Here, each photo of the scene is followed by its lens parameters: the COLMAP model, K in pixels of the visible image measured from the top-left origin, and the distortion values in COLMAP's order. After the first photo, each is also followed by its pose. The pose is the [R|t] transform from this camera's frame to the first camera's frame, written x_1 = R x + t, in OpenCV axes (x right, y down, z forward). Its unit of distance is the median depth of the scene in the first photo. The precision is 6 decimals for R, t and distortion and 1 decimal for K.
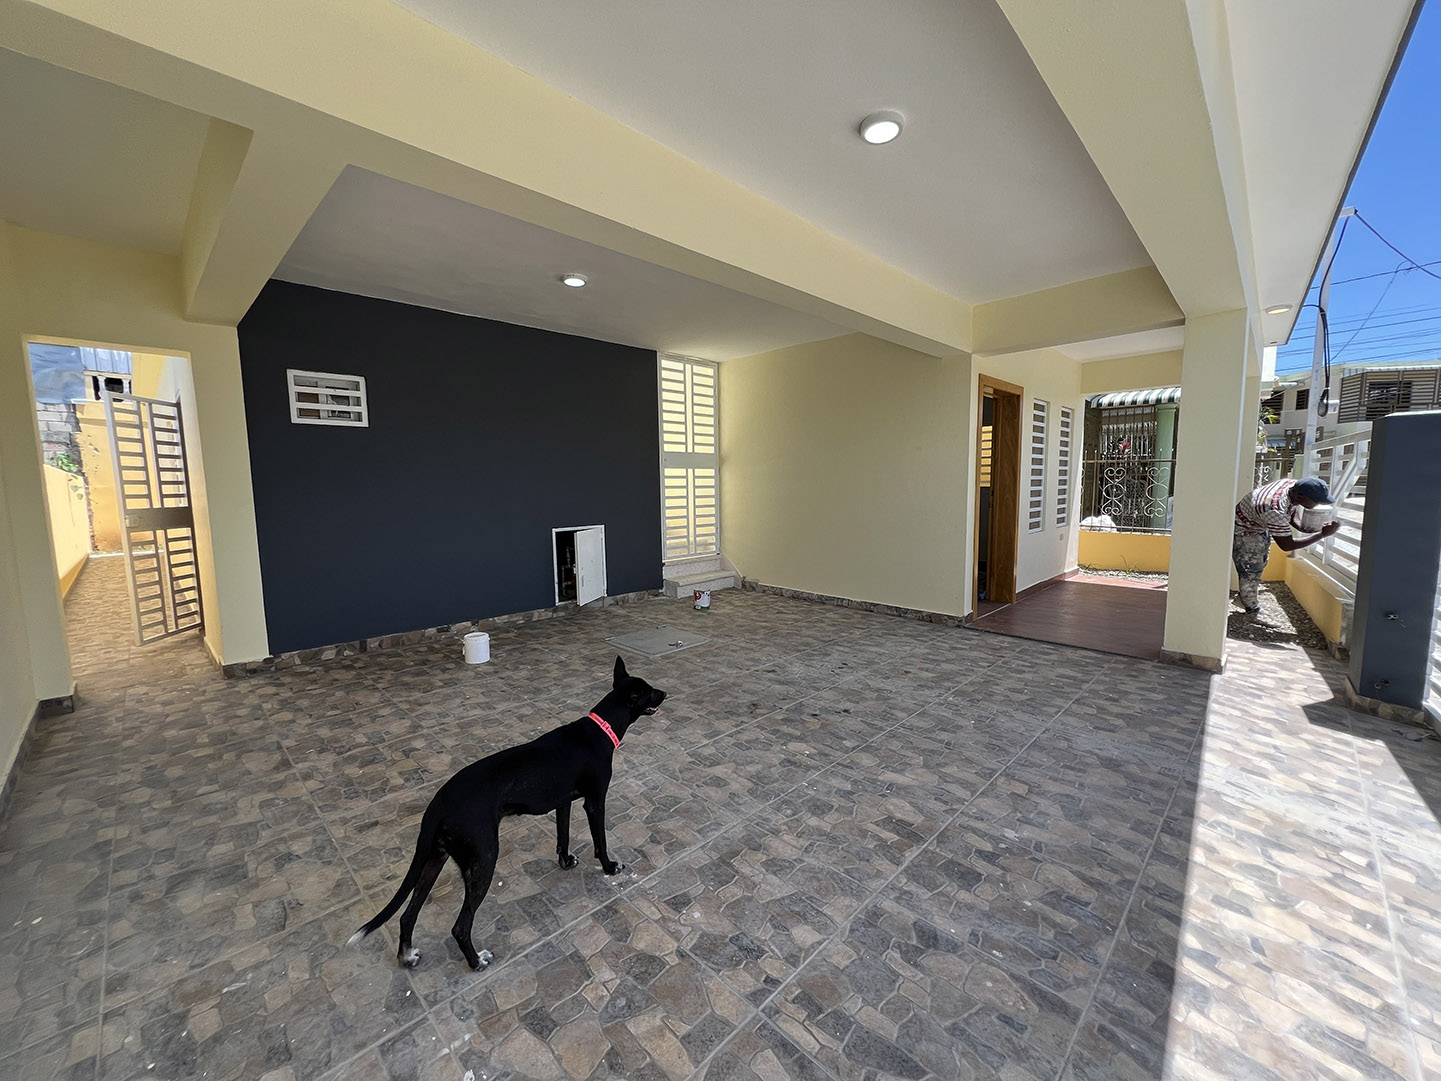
lens RADIAL K [[577.5, 0, 717.6], [0, 577.5, 544.2], [0, 0, 1]] dist [-0.001467, -0.000155]
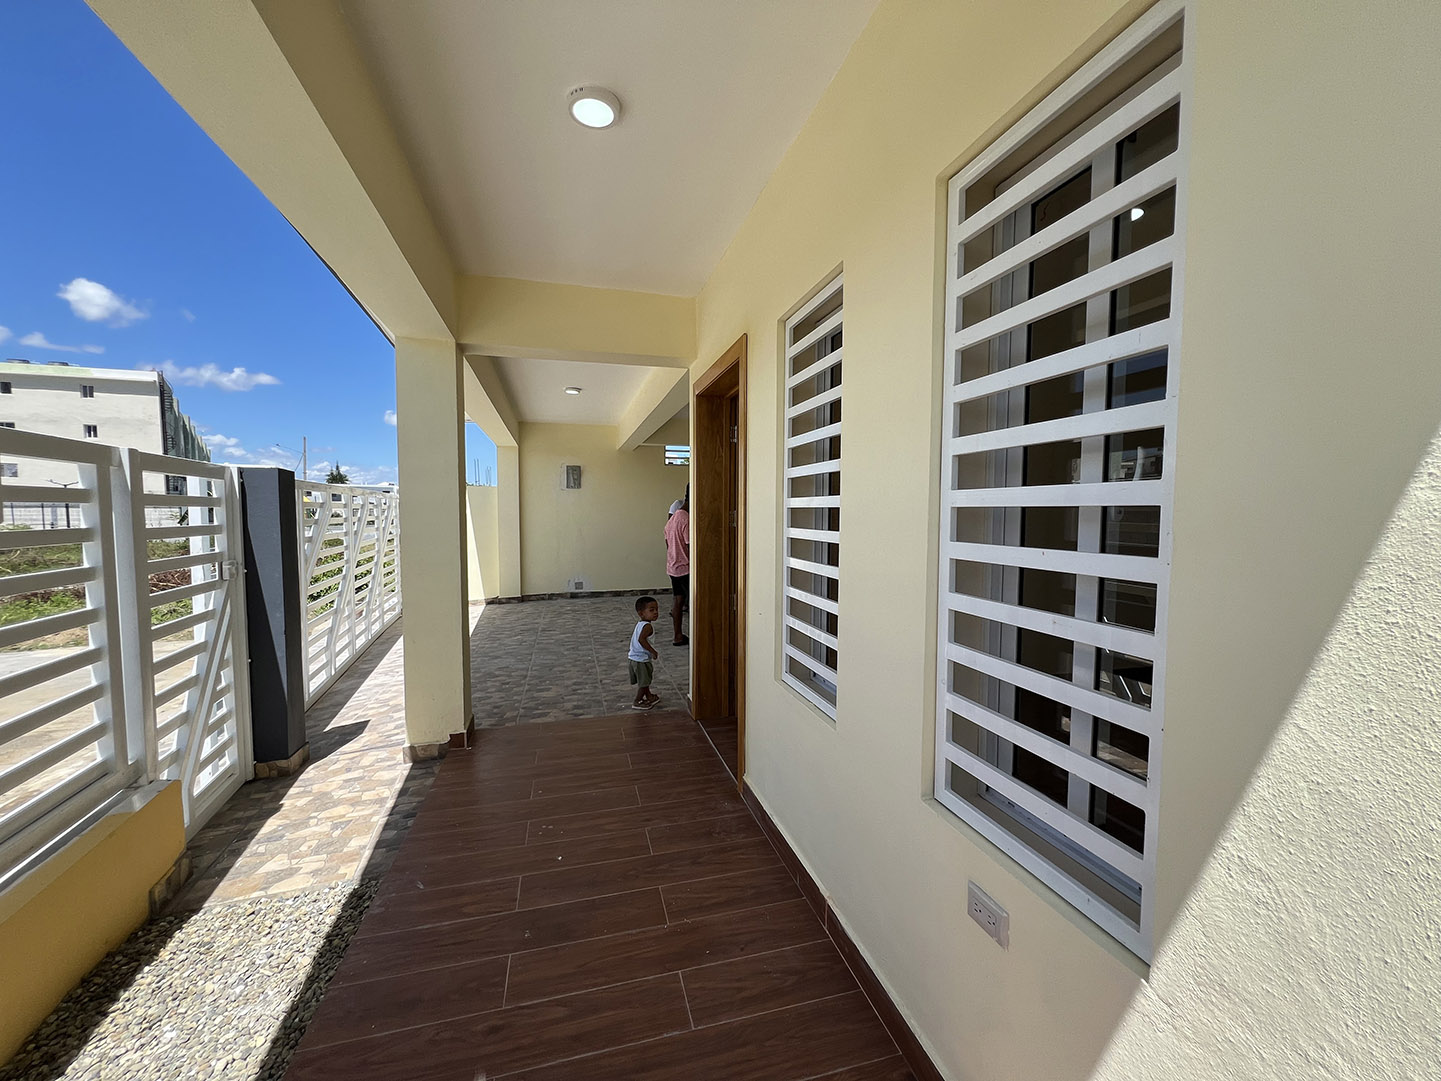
lens RADIAL K [[573.6, 0, 719.0], [0, 573.6, 545.1], [0, 0, 1]] dist [-0.000835, 0.000093]
pose [[-0.501641, 0.063695, -0.862728, 1.393272], [-0.084489, 0.988911, 0.122137, -0.233818], [0.860940, 0.134160, -0.490697, 1.812858]]
